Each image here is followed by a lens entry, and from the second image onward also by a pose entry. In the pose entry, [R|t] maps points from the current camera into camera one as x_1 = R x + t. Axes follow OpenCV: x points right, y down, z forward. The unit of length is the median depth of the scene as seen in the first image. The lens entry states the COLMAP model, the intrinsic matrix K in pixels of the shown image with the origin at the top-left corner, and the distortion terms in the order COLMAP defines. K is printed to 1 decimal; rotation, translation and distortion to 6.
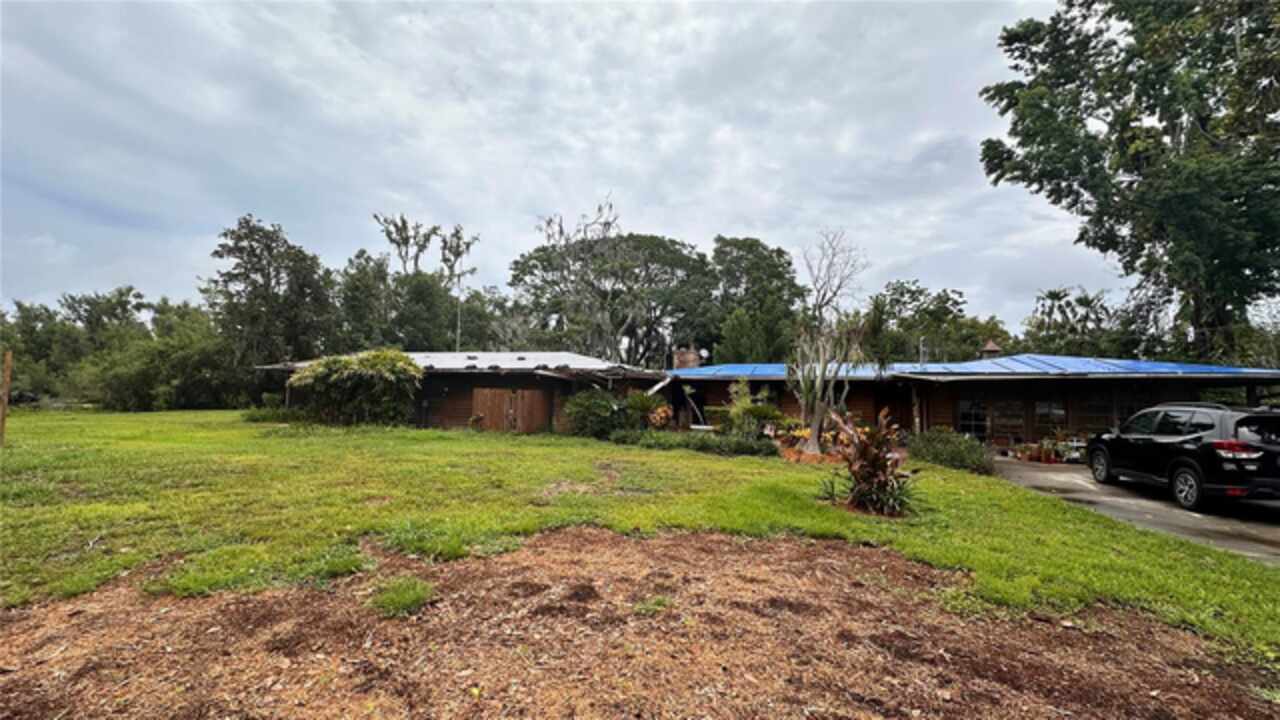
lens RADIAL K [[507.5, 0, 640.0], [0, 507.5, 360.0], [0, 0, 1]] dist [-0.000788, -0.000302]
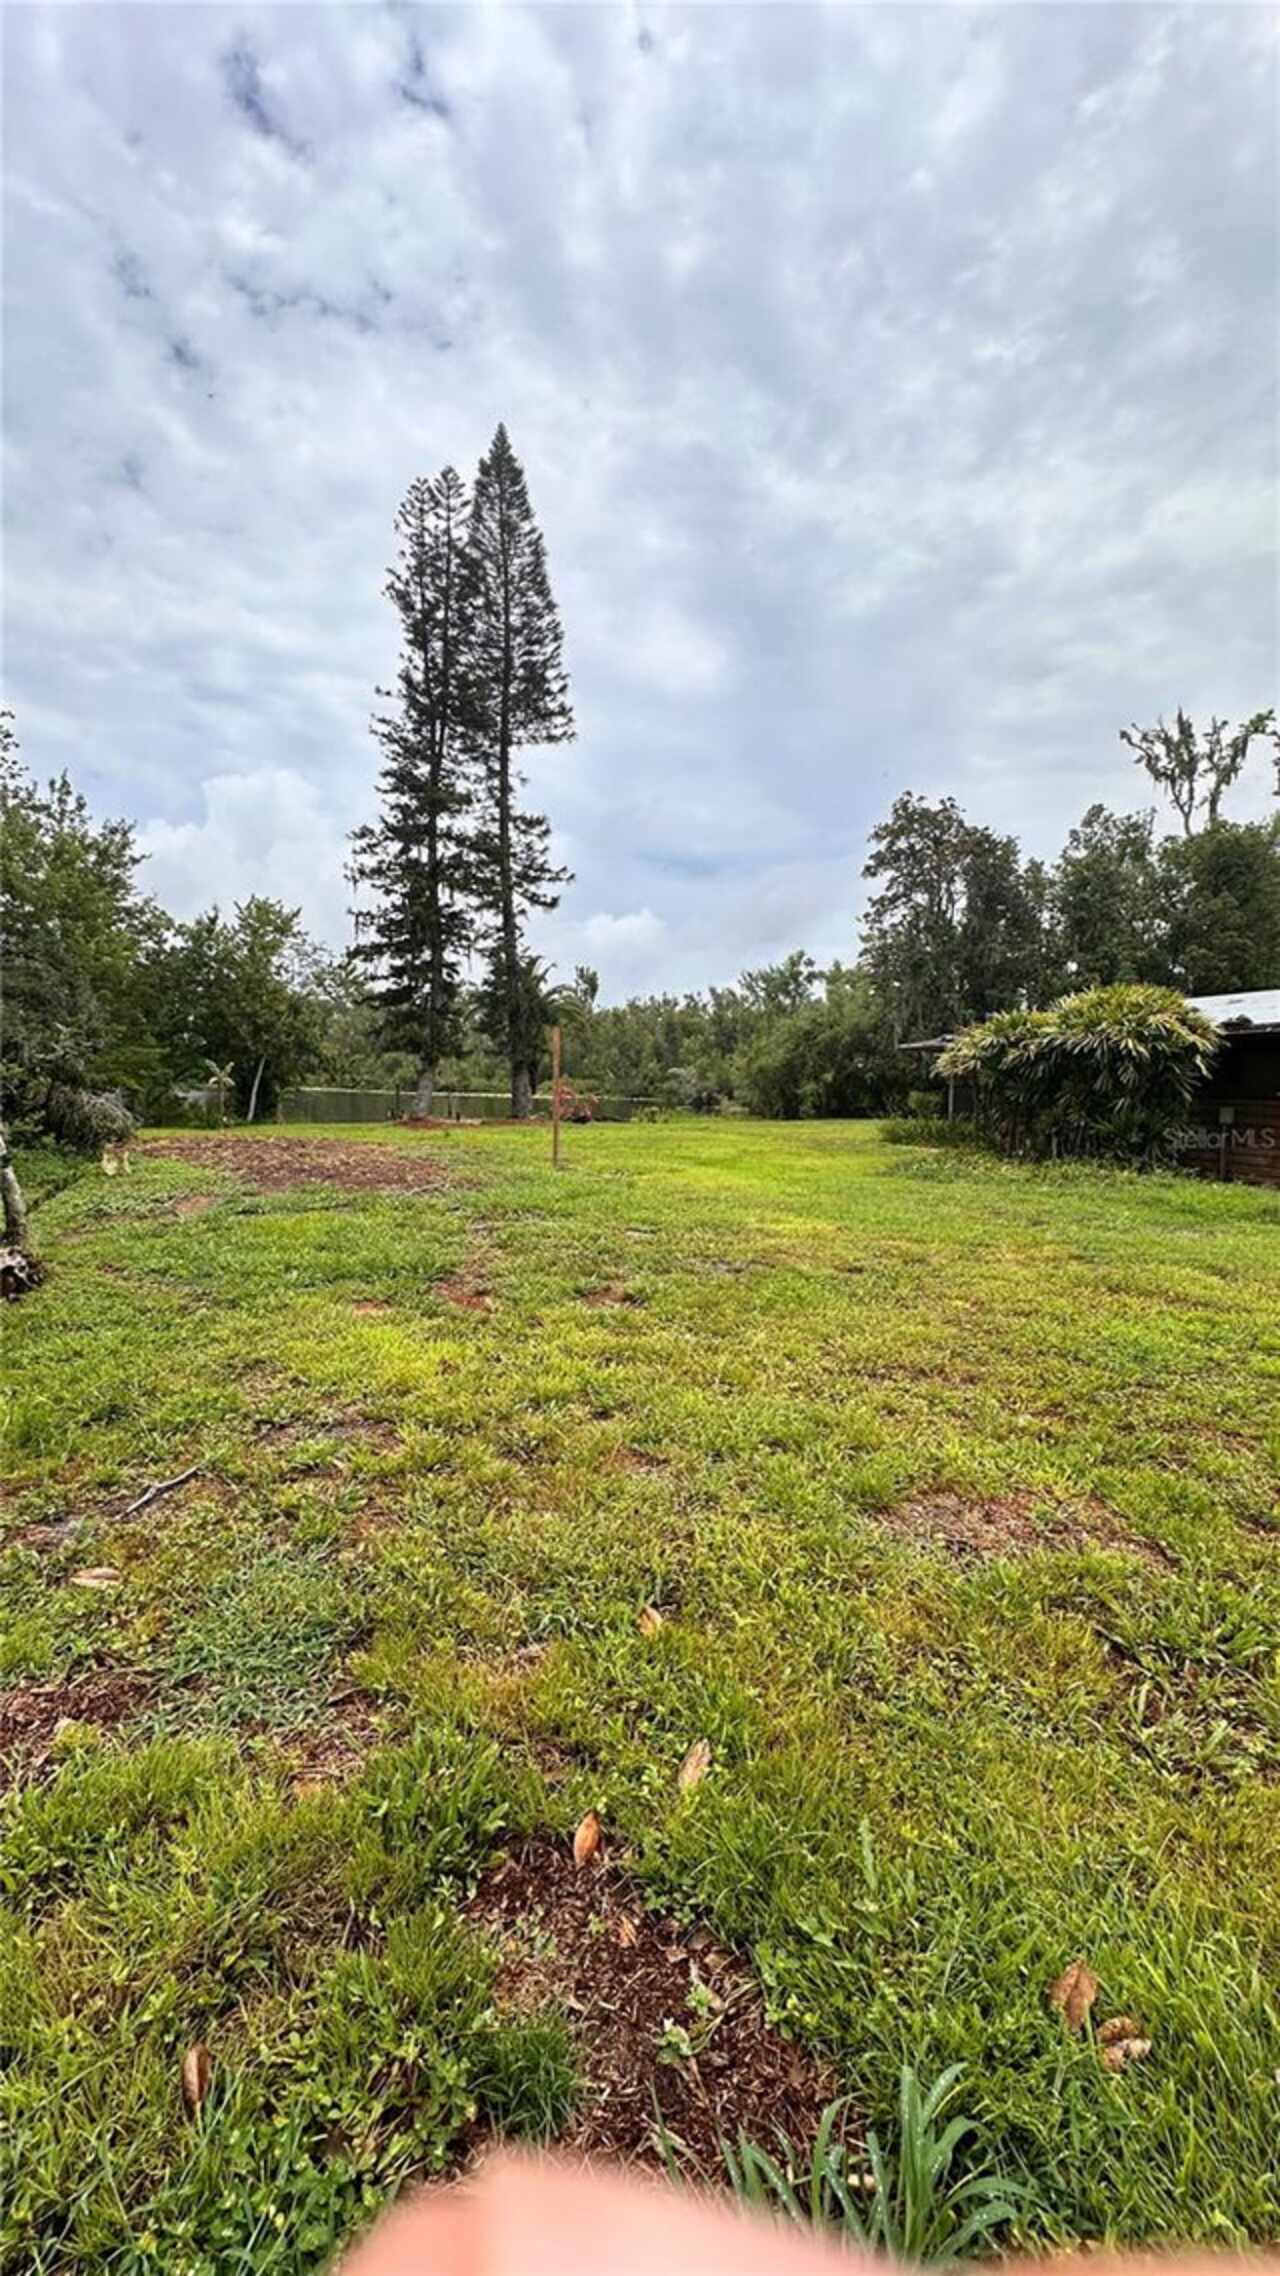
lens RADIAL K [[902.4, 0, 640.0], [0, 902.4, 1138.0], [0, 0, 1]] dist [-0.000788, -0.000302]
pose [[0.551873, 0.038625, -0.833033, -0.041954], [0.056274, 0.994925, 0.083412, 0.008862], [0.832027, -0.092911, 0.546898, 0.110019]]
